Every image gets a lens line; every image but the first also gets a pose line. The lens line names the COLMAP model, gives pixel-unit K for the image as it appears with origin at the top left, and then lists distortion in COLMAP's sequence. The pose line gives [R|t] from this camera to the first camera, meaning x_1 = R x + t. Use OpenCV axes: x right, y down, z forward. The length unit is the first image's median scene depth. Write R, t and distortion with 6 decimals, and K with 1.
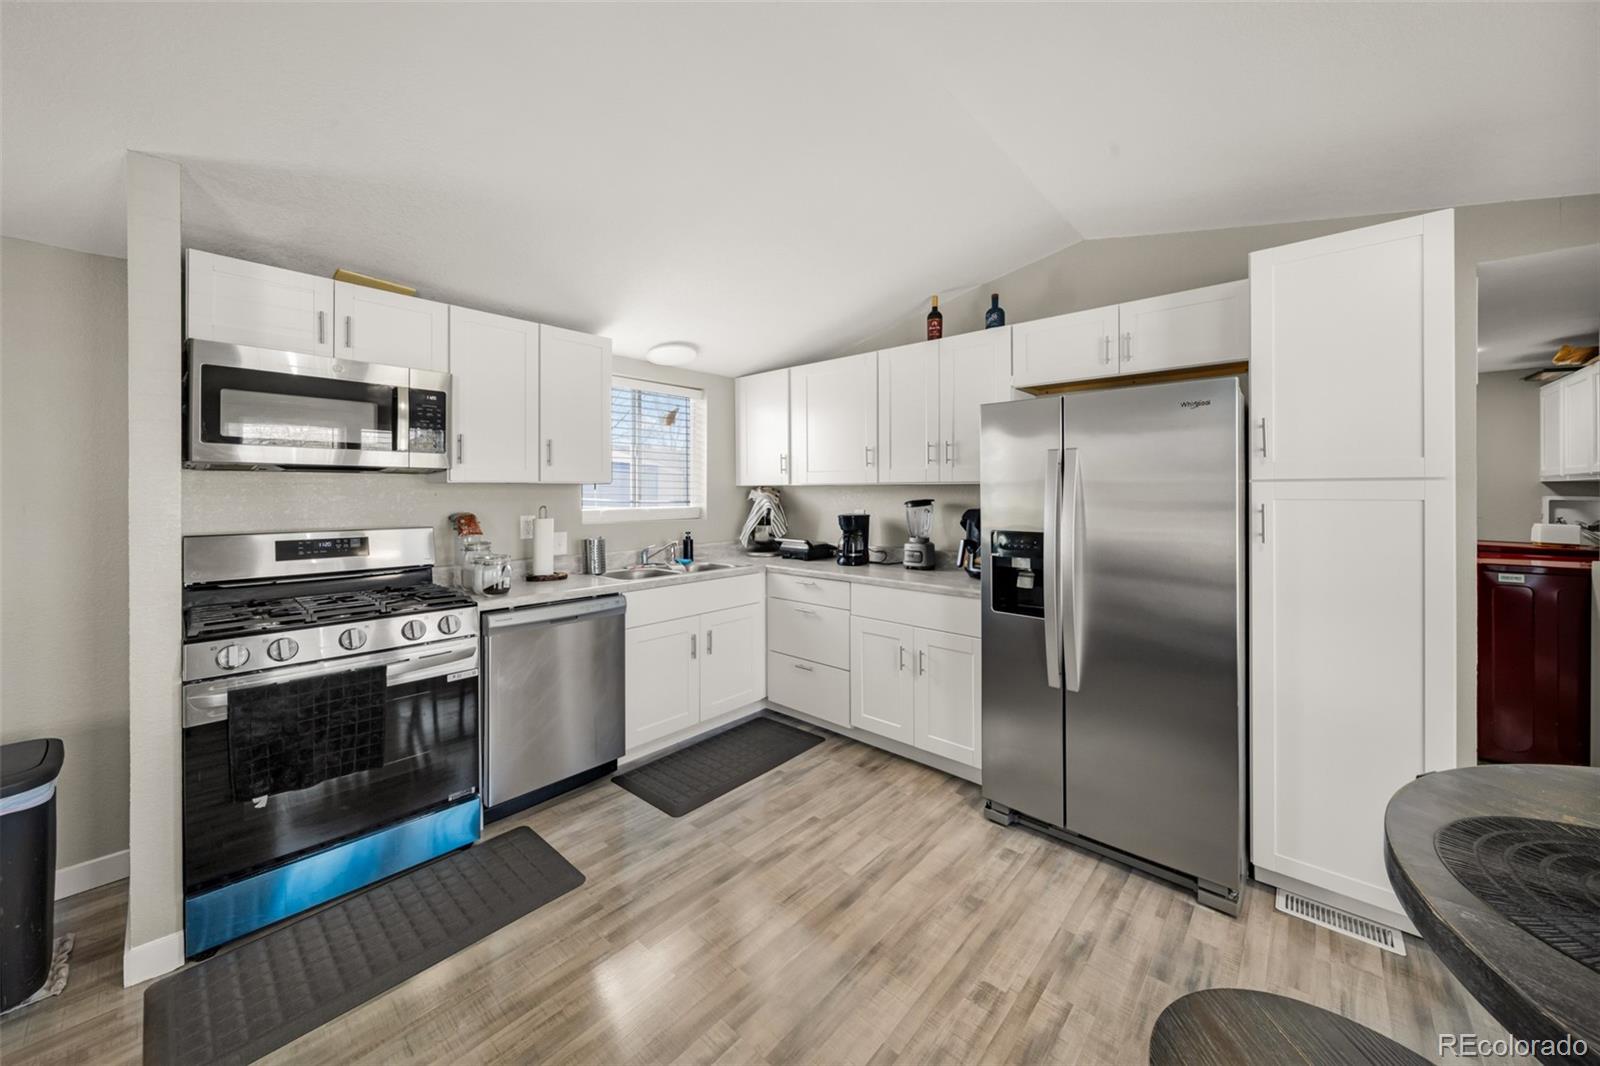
lens RADIAL K [[573.6, 0, 794.2], [0, 573.6, 492.6], [0, 0, 1]] dist [-0.000437, -0.000044]
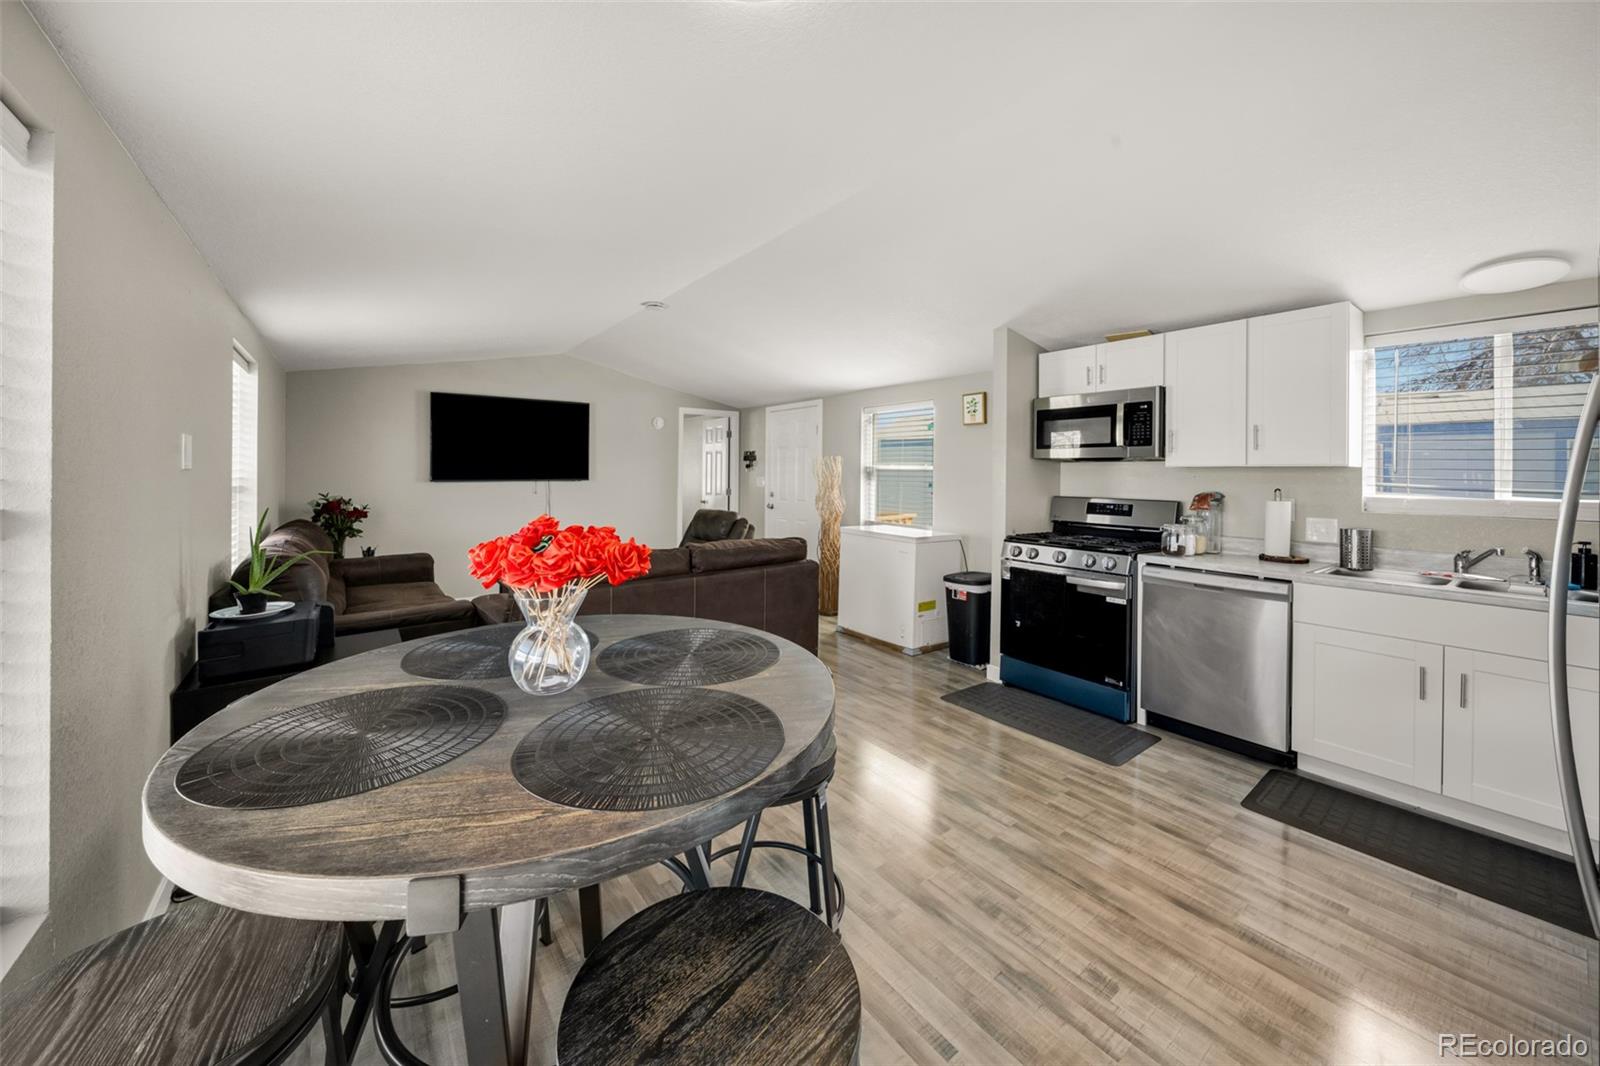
lens RADIAL K [[588.2, 0, 799.0], [0, 588.2, 461.9], [0, 0, 1]] dist [0.000247, 0.000025]
pose [[-0.178551, -0.015958, -0.983801, 1.120701], [-0.006806, 0.999865, -0.014984, -0.004242], [0.983907, 0.004020, -0.178636, 0.515778]]
